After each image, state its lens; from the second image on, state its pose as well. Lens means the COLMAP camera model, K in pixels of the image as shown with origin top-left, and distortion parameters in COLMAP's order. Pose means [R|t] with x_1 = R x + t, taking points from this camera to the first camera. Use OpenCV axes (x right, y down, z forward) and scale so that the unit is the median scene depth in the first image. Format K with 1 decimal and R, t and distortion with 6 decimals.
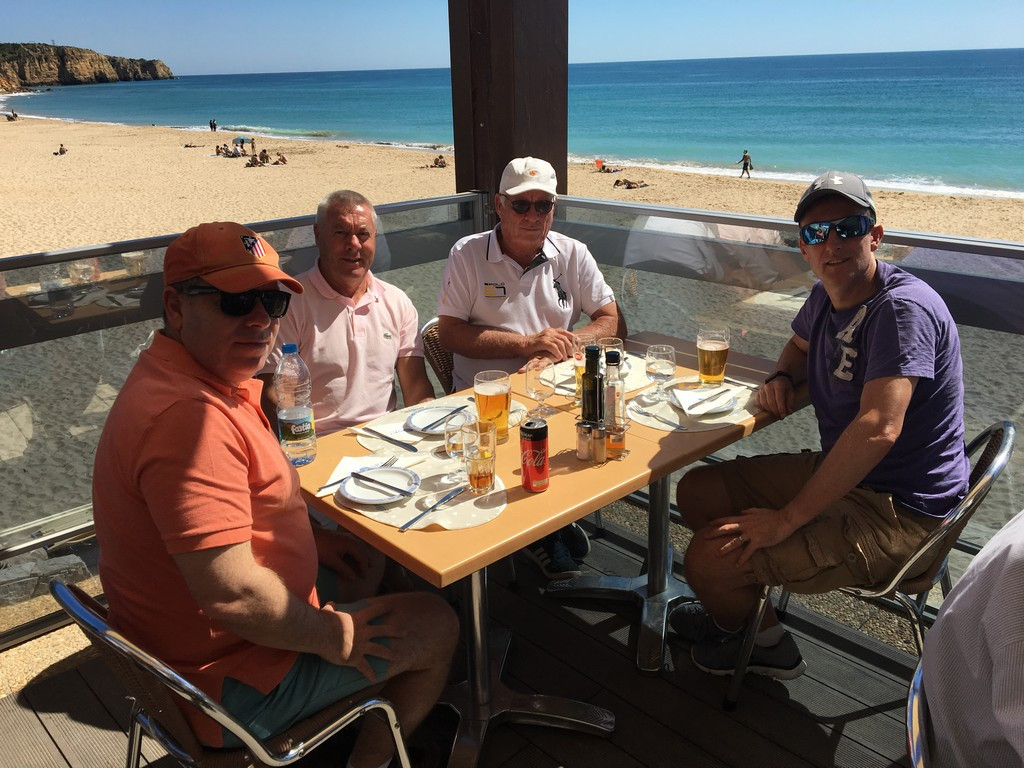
lens RADIAL K [[871.1, 0, 506.2], [0, 871.1, 386.0], [0, 0, 1]] dist [0.072522, -0.075473]
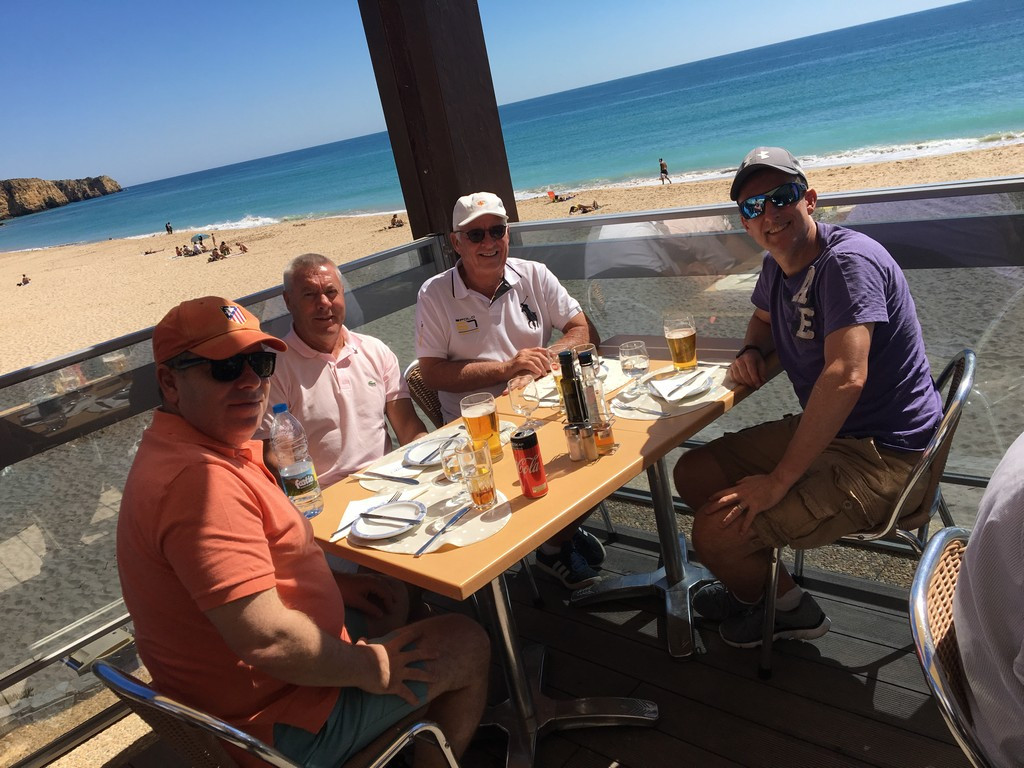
lens RADIAL K [[871.1, 0, 504.0], [0, 871.1, 390.4], [0, 0, 1]] dist [0.072522, -0.075473]
pose [[0.982358, -0.186754, 0.009772, 0.006724], [0.187001, 0.981467, -0.041865, 0.024581], [-0.001773, 0.042954, 0.999075, -0.037258]]
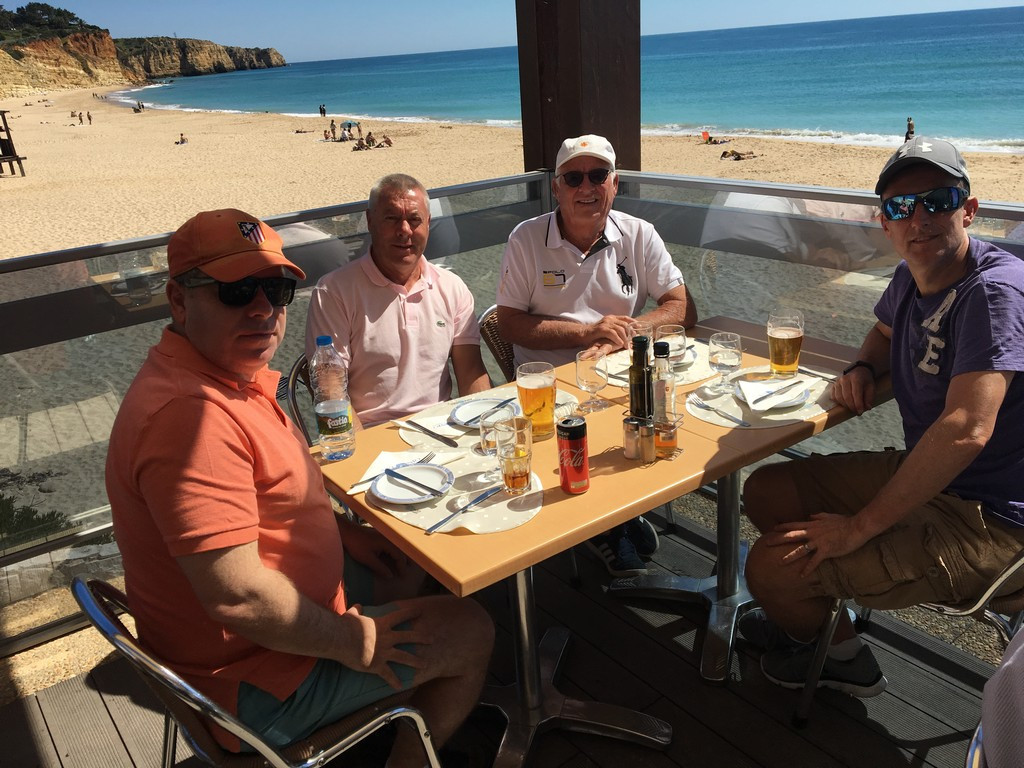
lens RADIAL K [[871.1, 0, 504.1], [0, 871.1, 388.3], [0, 0, 1]] dist [0.072522, -0.075473]
pose [[0.992784, 0.003775, -0.119858, 0.054556], [-0.000539, 0.999635, 0.027020, -0.013076], [0.119916, -0.026760, 0.992423, 0.049975]]
